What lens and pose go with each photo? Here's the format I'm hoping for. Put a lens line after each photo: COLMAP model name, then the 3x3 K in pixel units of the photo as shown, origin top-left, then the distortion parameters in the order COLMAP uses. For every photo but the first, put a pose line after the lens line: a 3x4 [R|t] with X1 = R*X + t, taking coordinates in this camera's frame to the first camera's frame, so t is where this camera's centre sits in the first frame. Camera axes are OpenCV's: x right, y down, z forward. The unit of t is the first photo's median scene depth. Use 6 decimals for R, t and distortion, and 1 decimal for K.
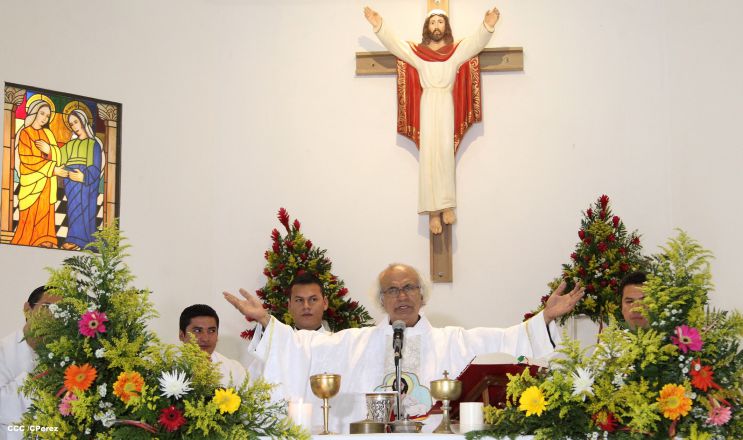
lens RADIAL K [[1414.5, 0, 382.2], [0, 1414.5, 279.8], [0, 0, 1]] dist [0.124983, 0.000000]
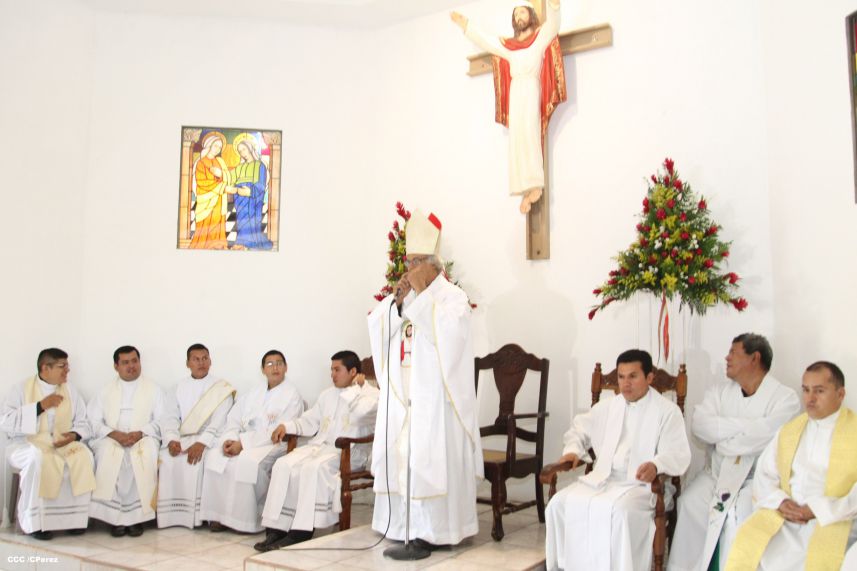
lens RADIAL K [[749.1, 0, 427.9], [0, 749.1, 299.7], [0, 0, 1]] dist [-0.118550, 0.062970]
pose [[0.867199, -0.022885, -0.497435, 0.256696], [0.052483, 0.997580, 0.045602, 0.001879], [0.495187, -0.065653, 0.866302, 0.502933]]
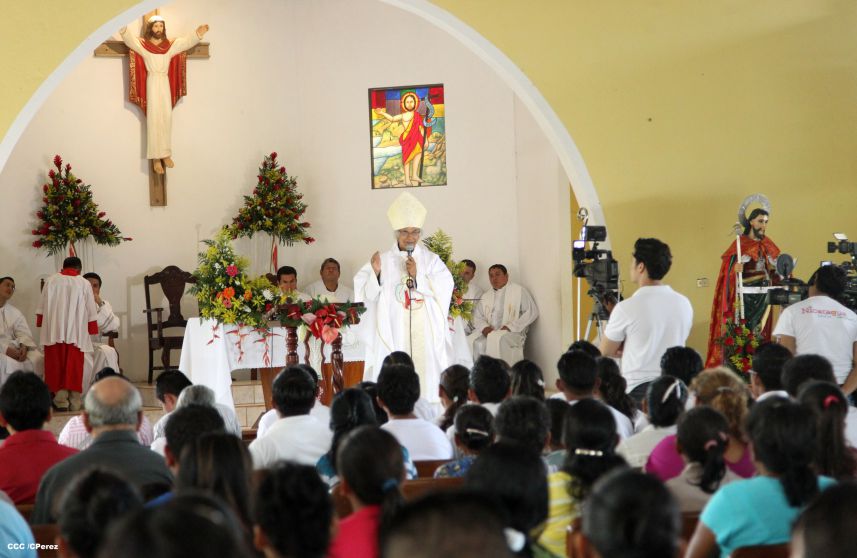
lens RADIAL K [[2984.3, 0, 433.9], [0, 2984.3, 285.3], [0, 0, 1]] dist [0.680416, 0.000000]
pose [[0.886195, -0.020291, 0.462867, -1.189179], [-0.029873, 0.994459, 0.100790, -0.247467], [-0.462348, -0.103147, 0.880679, -1.939626]]
